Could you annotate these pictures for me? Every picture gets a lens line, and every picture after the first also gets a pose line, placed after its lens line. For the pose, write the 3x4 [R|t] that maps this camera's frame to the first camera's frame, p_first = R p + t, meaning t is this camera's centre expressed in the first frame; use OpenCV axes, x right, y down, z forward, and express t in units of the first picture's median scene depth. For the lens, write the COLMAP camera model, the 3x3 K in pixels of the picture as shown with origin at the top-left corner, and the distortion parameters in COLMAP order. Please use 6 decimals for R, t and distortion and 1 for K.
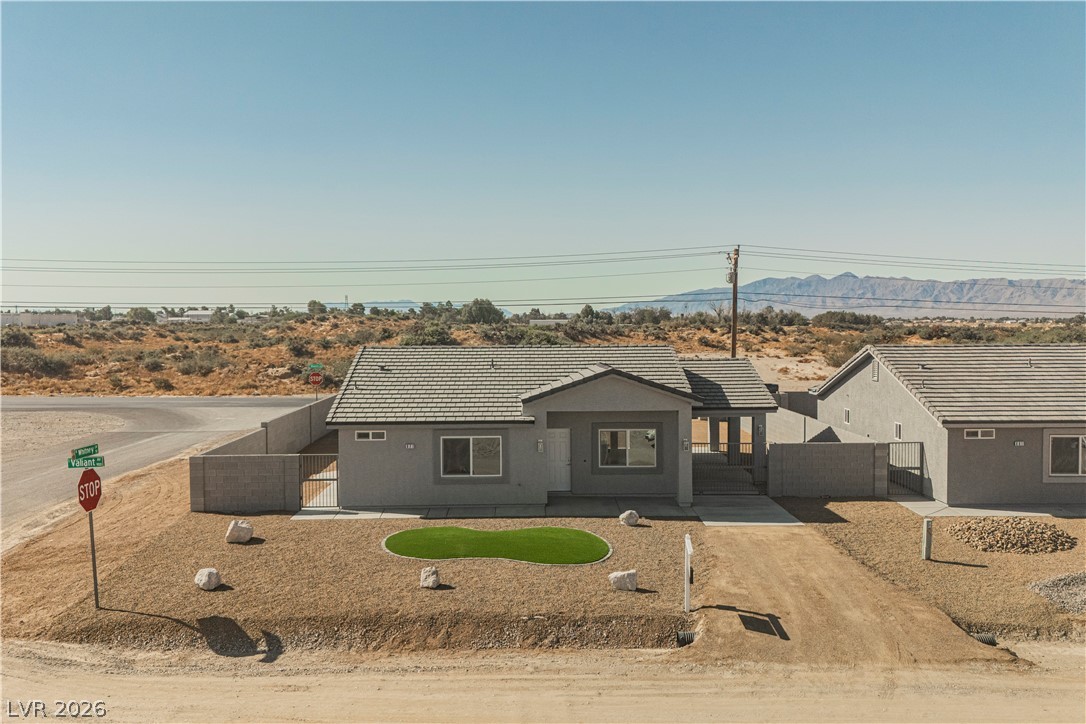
lens RADIAL K [[941.7, 0, 545.3], [0, 941.7, 363.3], [0, 0, 1]] dist [0.079486, -0.086084]
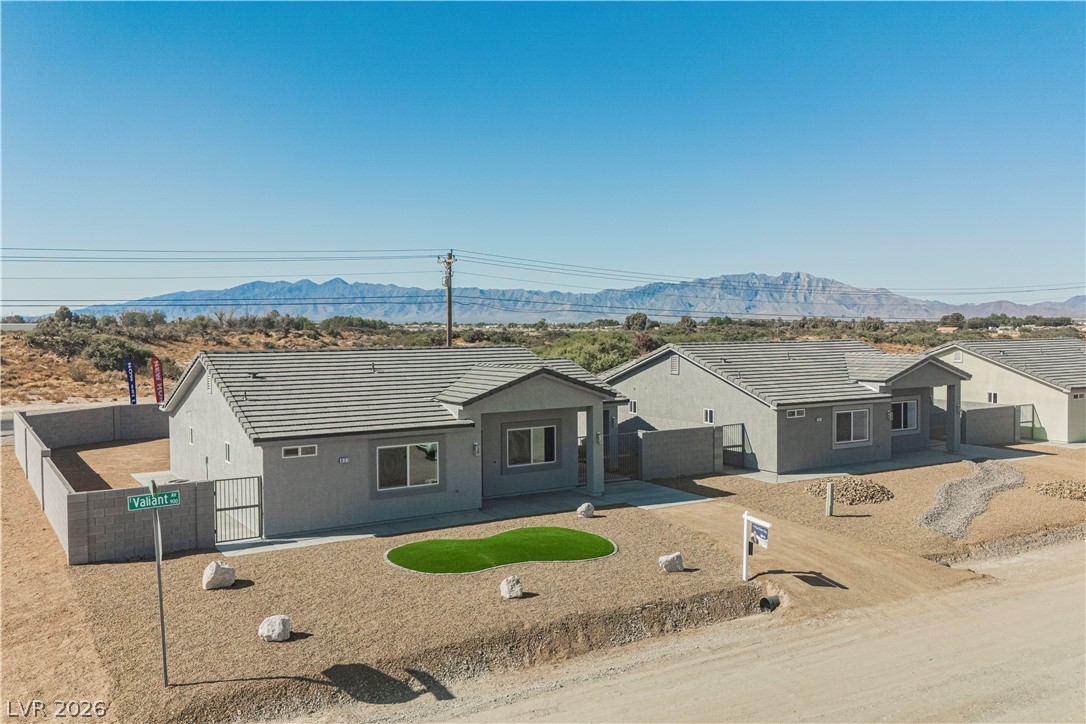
lens RADIAL K [[941.7, 0, 584.1], [0, 941.7, 369.0], [0, 0, 1]] dist [0.079486, -0.086084]
pose [[0.846620, -0.025976, 0.531563, -0.434587], [0.025511, 0.999641, 0.008219, -0.000241], [-0.531586, 0.006602, 0.846979, 0.115673]]
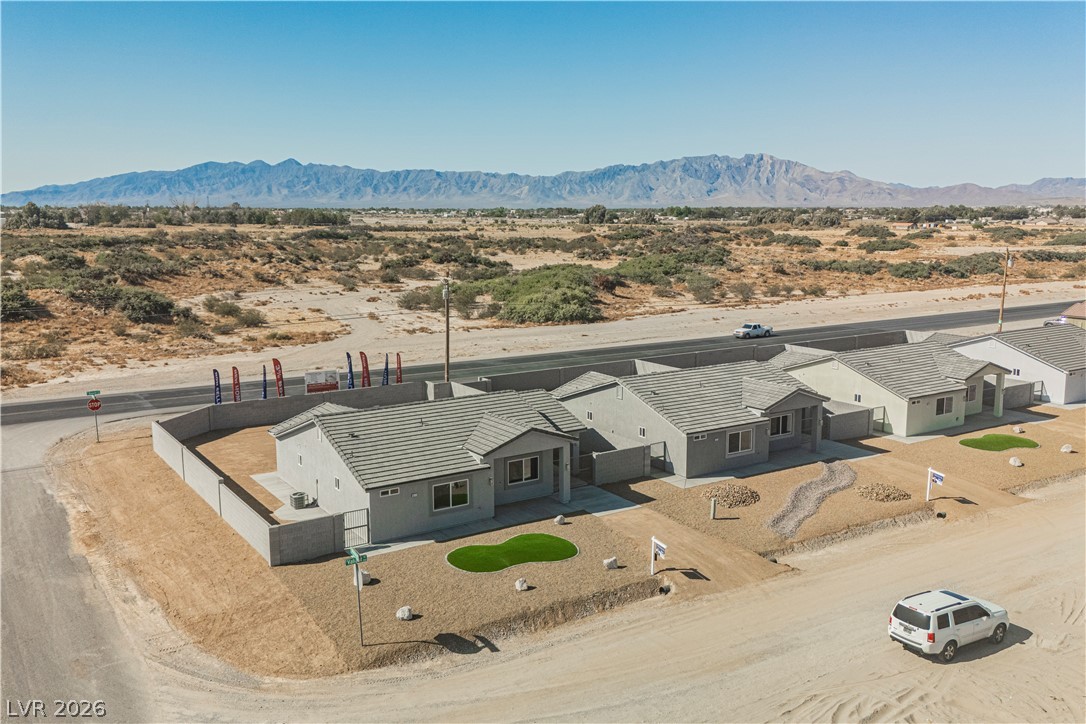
lens RADIAL K [[941.7, 0, 540.7], [0, 941.7, 363.3], [0, 0, 1]] dist [0.079486, -0.086084]
pose [[0.847565, -0.085629, 0.523737, -0.748163], [0.023639, 0.992009, 0.123935, -0.302511], [-0.530165, -0.092663, 0.842816, -0.345420]]
